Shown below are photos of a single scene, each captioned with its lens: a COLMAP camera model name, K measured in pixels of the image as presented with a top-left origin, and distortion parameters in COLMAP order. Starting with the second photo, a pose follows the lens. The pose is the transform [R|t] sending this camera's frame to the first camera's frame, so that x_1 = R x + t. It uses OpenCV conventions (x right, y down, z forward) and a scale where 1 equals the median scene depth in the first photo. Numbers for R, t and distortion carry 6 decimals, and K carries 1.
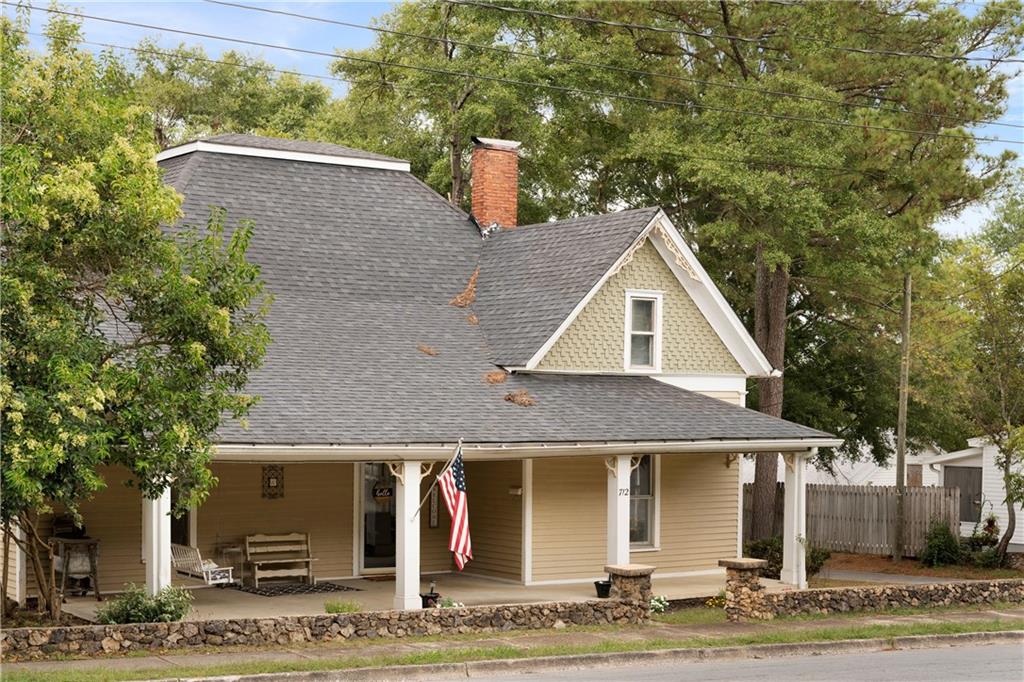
lens RADIAL K [[1683.5, 0, 511.9], [0, 1683.5, 341.9], [0, 0, 1]] dist [-0.002653, 0.000000]
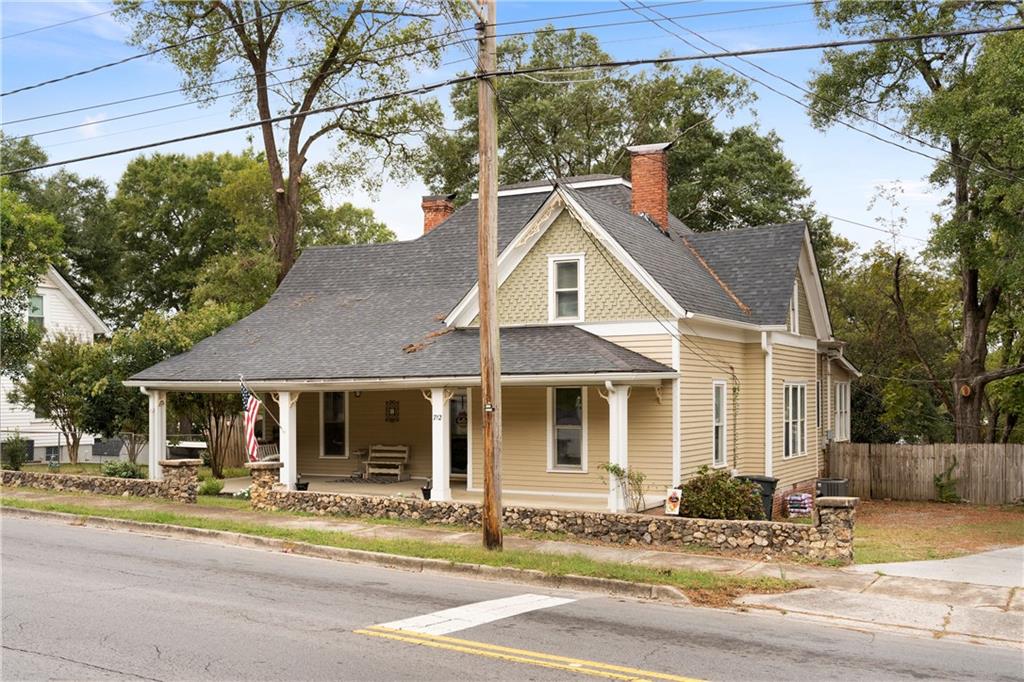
lens RADIAL K [[1077.3, 0, 512.0], [0, 1077.3, 342.4], [0, 0, 1]] dist [-0.002014, 0.000000]
pose [[0.468542, -0.054420, -0.881764, 0.773092], [0.041480, 0.998355, -0.039574, 0.064056], [0.882467, -0.018034, 0.470029, 0.638540]]
